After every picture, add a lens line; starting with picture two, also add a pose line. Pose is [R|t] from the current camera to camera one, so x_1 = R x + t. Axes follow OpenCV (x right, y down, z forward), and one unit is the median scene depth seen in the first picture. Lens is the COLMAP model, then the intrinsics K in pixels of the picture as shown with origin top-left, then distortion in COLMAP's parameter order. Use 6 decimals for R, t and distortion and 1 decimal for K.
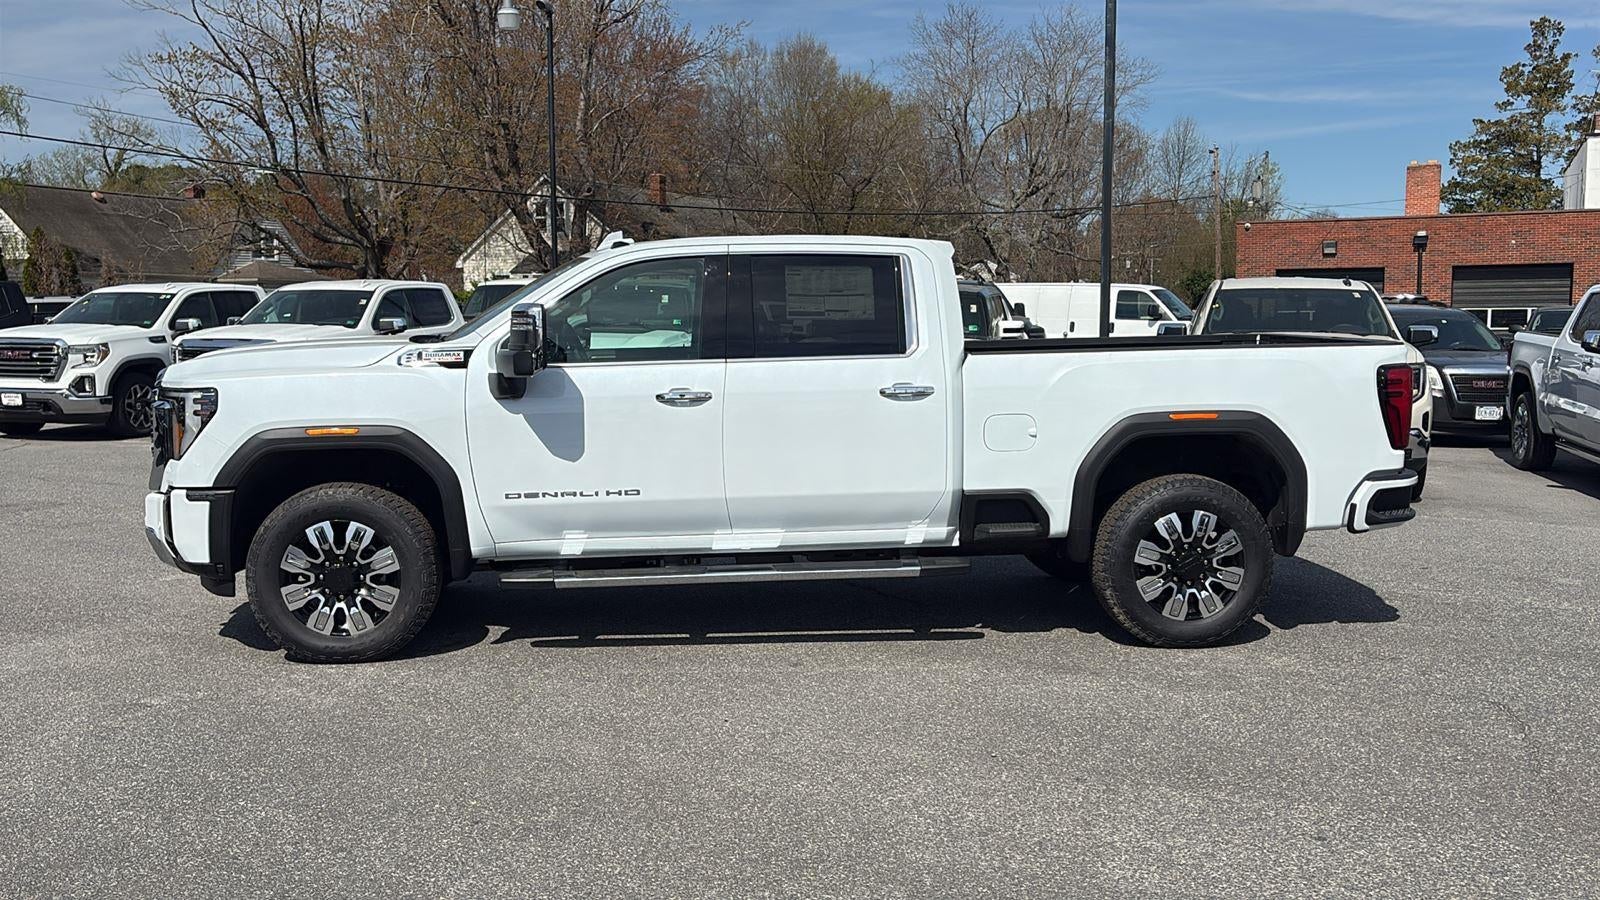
lens RADIAL K [[1480.1, 0, 774.9], [0, 1480.1, 457.7], [0, 0, 1]] dist [0.042556, -0.030165]
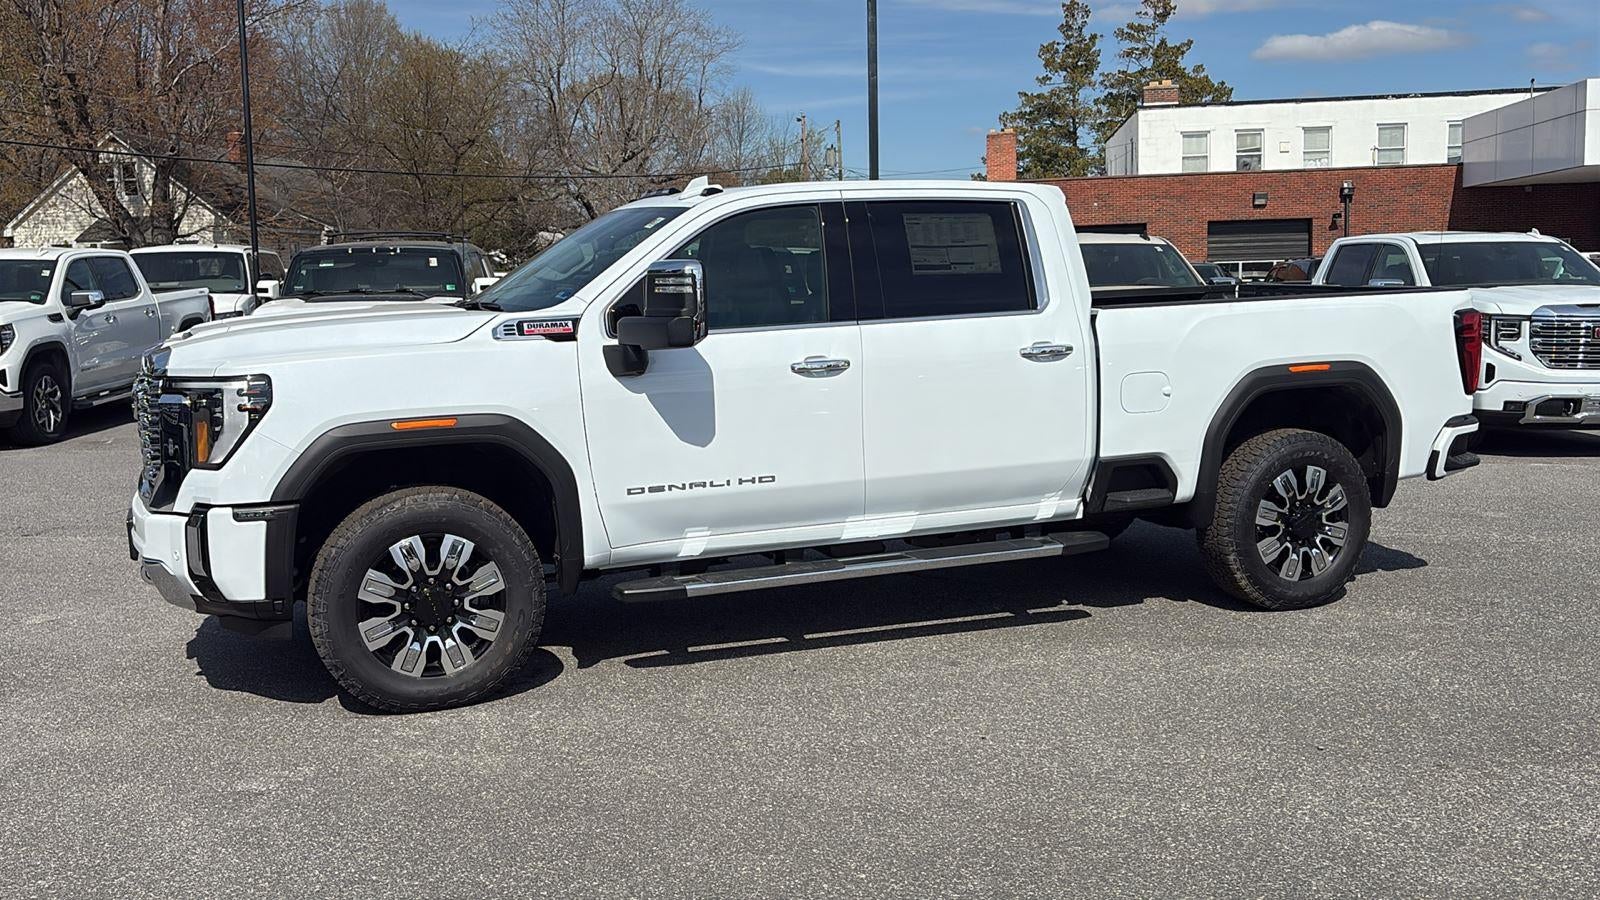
lens RADIAL K [[1485.8, 0, 726.4], [0, 1485.8, 422.4], [0, 0, 1]] dist [0.058518, -0.085262]
pose [[0.960941, -0.044525, 0.273149, -0.348341], [0.045236, 0.998969, 0.003696, -0.013524], [-0.273032, 0.008805, 0.961965, 0.174563]]
